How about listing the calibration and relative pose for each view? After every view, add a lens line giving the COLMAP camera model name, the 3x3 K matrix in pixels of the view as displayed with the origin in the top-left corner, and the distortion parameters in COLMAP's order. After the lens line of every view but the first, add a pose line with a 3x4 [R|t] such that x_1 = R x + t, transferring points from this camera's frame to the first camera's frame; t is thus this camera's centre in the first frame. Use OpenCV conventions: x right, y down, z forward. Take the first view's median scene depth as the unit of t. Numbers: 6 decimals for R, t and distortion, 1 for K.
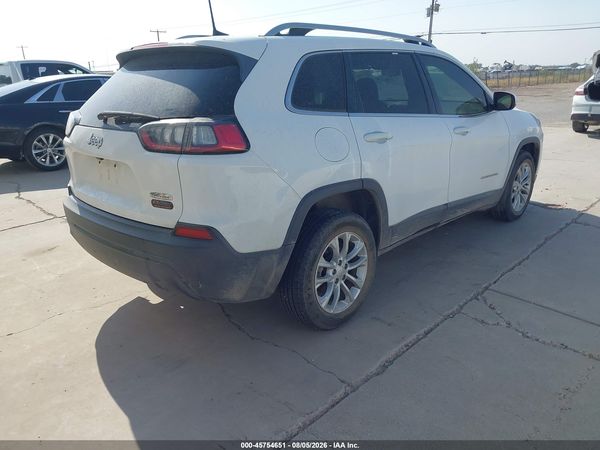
lens RADIAL K [[478.8, 0, 298.6], [0, 478.8, 225.7], [0, 0, 1]] dist [0.012453, 0.002041]
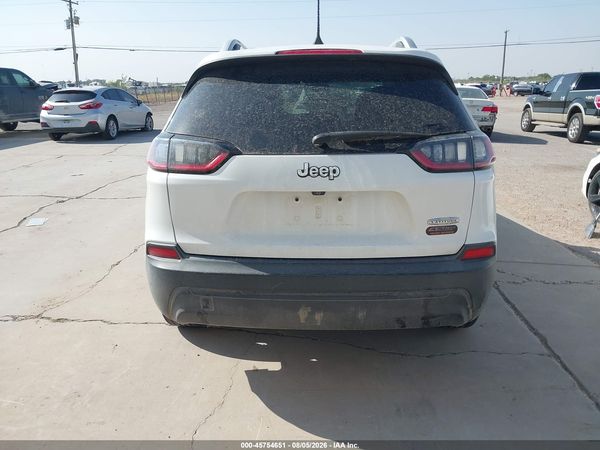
lens RADIAL K [[478.8, 0, 301.0], [0, 478.8, 227.2], [0, 0, 1]] dist [0.012453, 0.002041]
pose [[0.751882, -0.173232, 0.636132, -0.788341], [0.191081, 0.980708, 0.041218, -0.102902], [-0.631001, 0.090562, 0.770478, 0.353985]]
